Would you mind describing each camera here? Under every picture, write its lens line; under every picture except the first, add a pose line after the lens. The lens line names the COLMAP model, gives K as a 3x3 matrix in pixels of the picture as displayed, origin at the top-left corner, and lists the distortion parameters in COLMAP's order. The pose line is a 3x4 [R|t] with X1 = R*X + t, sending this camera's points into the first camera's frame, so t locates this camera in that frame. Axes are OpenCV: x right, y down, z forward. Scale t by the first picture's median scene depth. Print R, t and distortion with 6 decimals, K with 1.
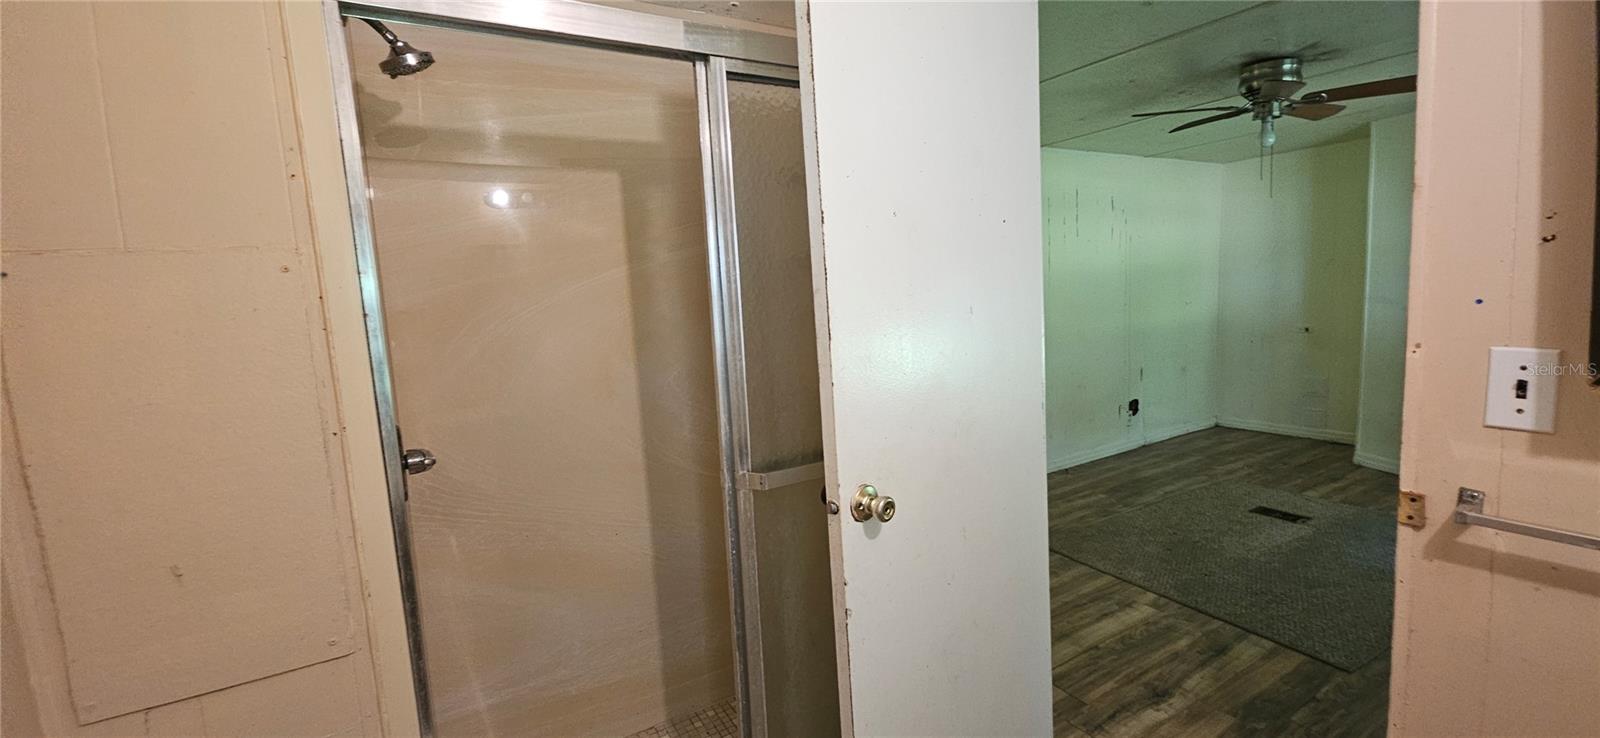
lens RADIAL K [[650.4, 0, 799.6], [0, 650.4, 362.7], [0, 0, 1]] dist [0.002805, -0.000405]
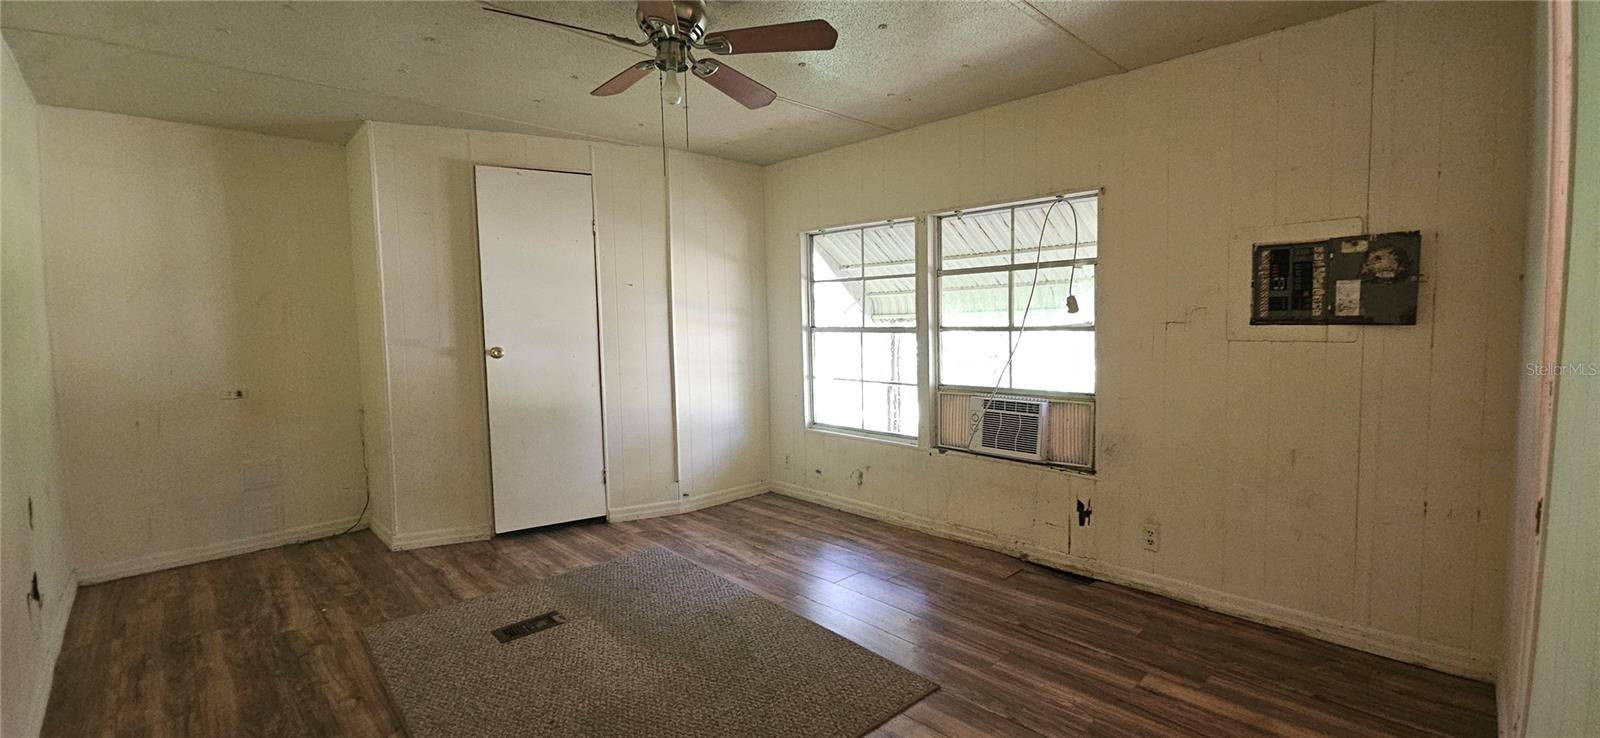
lens RADIAL K [[650.4, 0, 799.6], [0, 650.4, 362.7], [0, 0, 1]] dist [0.002805, -0.000405]
pose [[-0.236433, -0.008137, 0.971614, -0.025123], [0.137086, 0.989683, 0.041647, -0.037719], [-0.961929, 0.143041, -0.232879, 0.725117]]
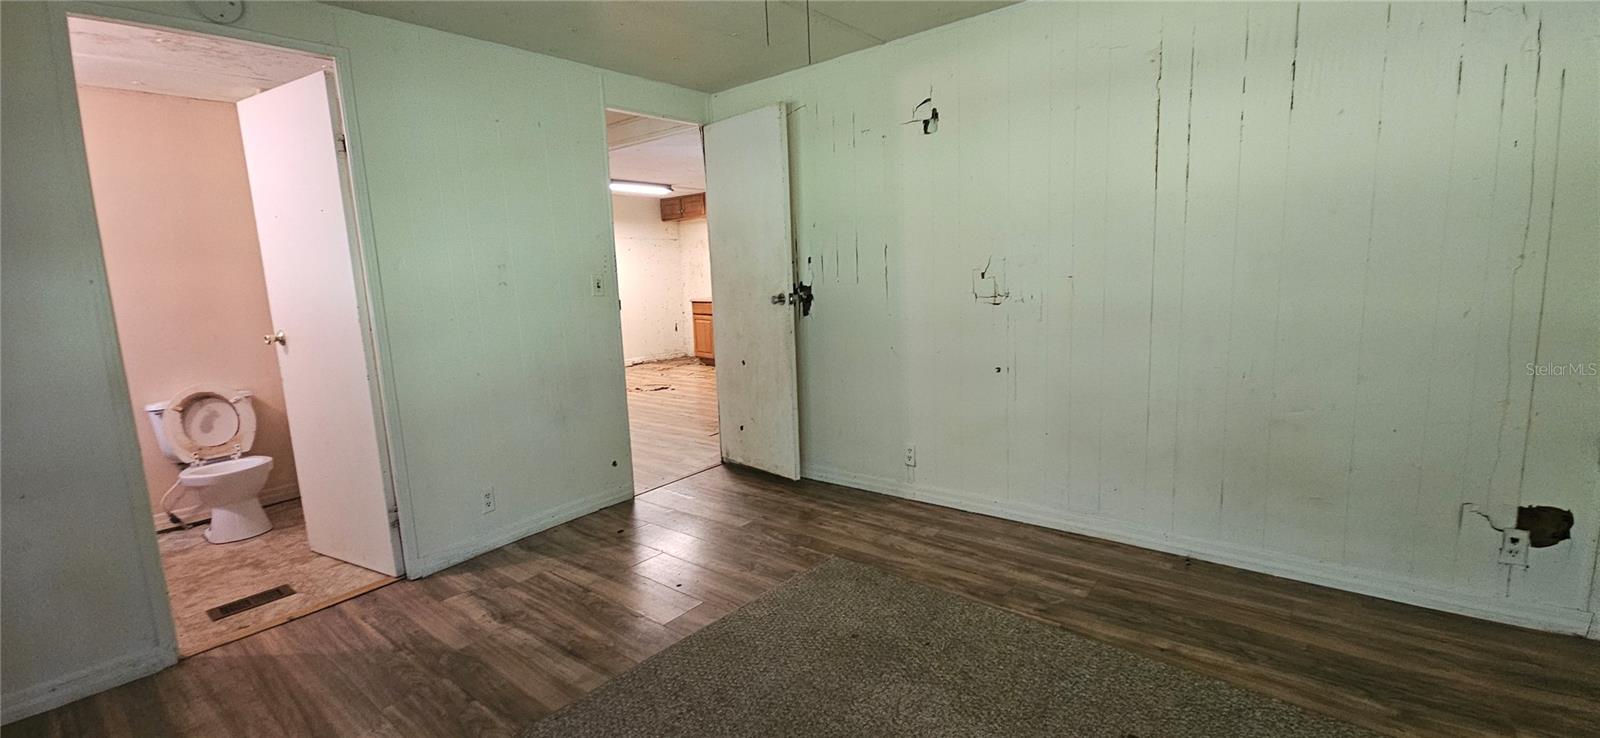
lens RADIAL K [[650.4, 0, 799.6], [0, 650.4, 362.7], [0, 0, 1]] dist [0.002805, -0.000405]
pose [[0.340918, 0.171422, -0.924332, 0.863197], [-0.077999, 0.985002, 0.153906, -0.063204], [0.936852, 0.019628, 0.349176, 0.556858]]
